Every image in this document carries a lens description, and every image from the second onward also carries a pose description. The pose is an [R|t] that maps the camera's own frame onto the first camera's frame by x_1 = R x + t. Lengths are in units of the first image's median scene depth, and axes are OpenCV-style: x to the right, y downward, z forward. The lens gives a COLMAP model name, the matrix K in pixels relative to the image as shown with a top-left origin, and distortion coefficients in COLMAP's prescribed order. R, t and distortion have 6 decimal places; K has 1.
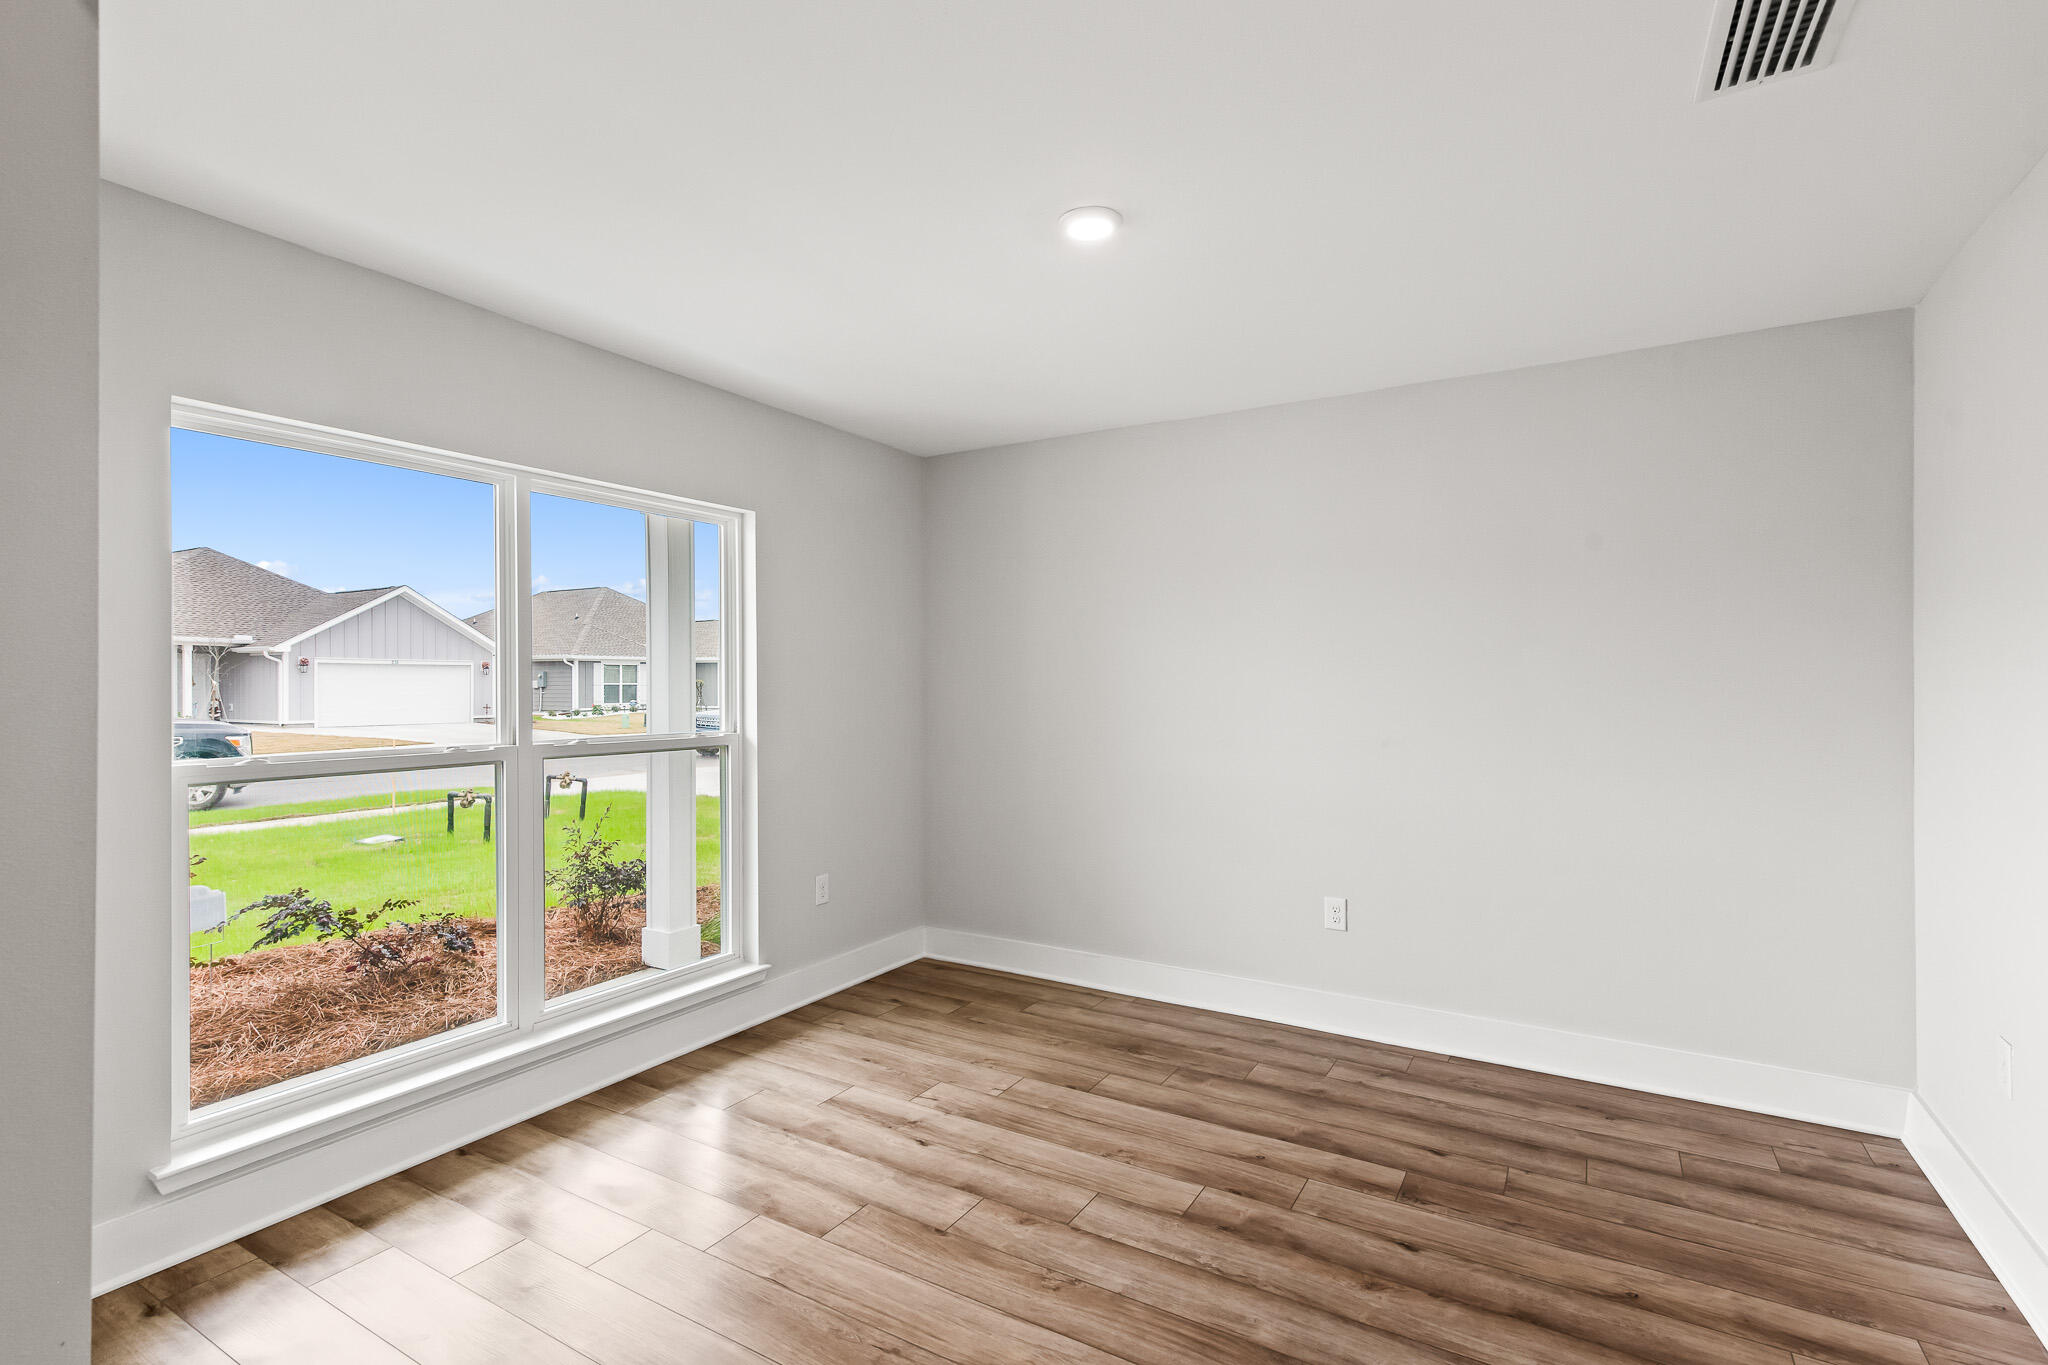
lens RADIAL K [[948.9, 0, 1018.8], [0, 948.9, 678.7], [0, 0, 1]] dist [0.003732, -0.000089]
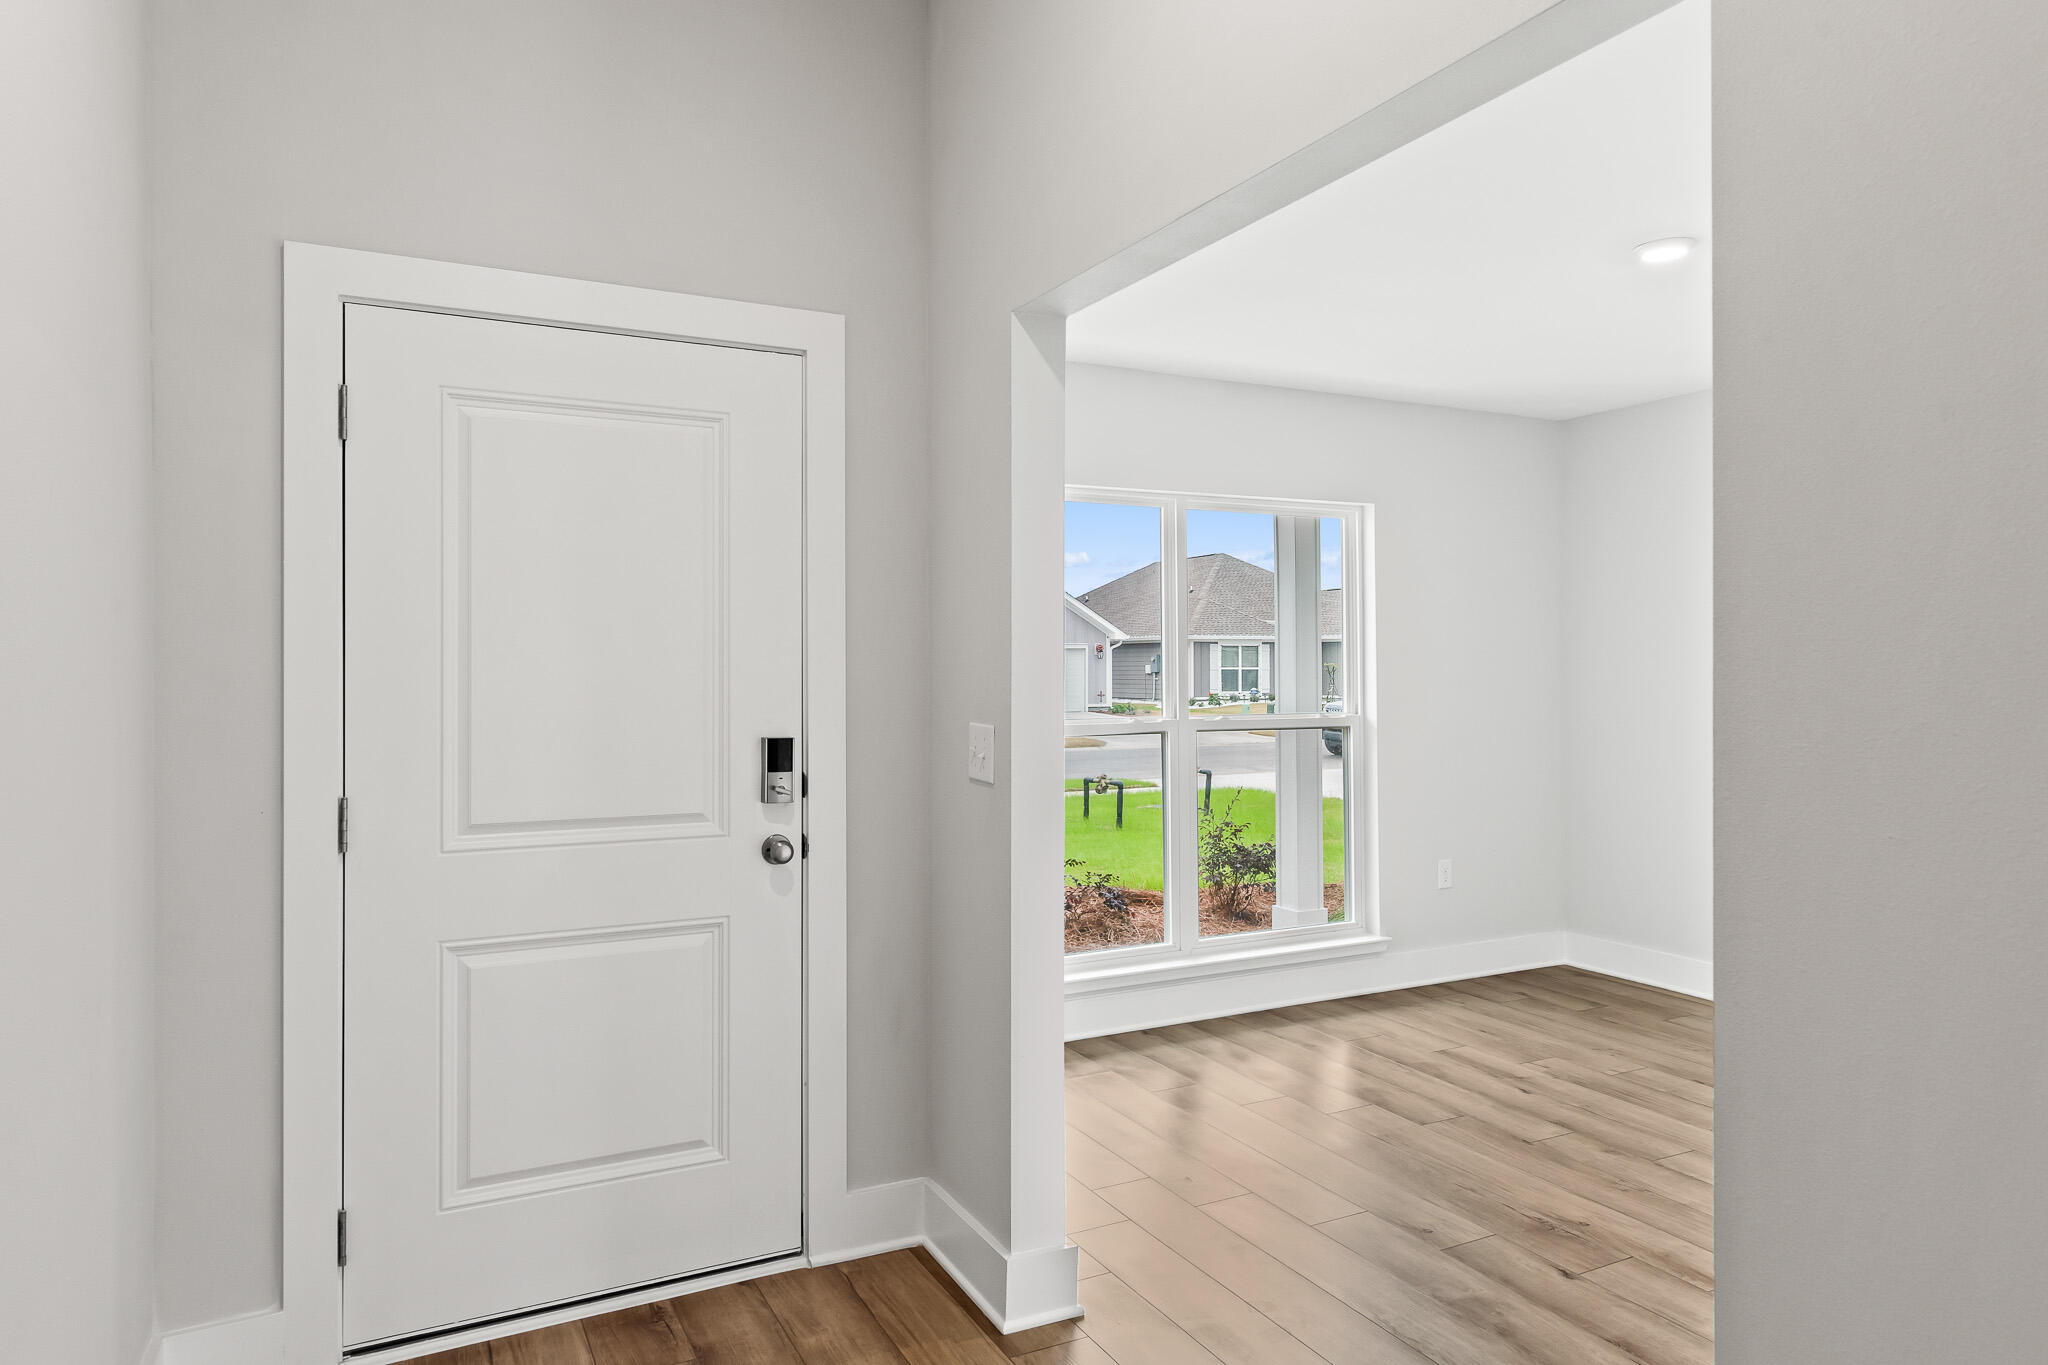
lens RADIAL K [[1324.5, 0, 1024.0], [0, 1324.5, 682.5], [0, 0, 1]] dist [0.025692, -0.001316]
pose [[0.850650, 0.001219, -0.525732, 0.163482], [0.007306, 0.999873, 0.014140, -0.001431], [0.525682, -0.015869, 0.850533, -0.453152]]
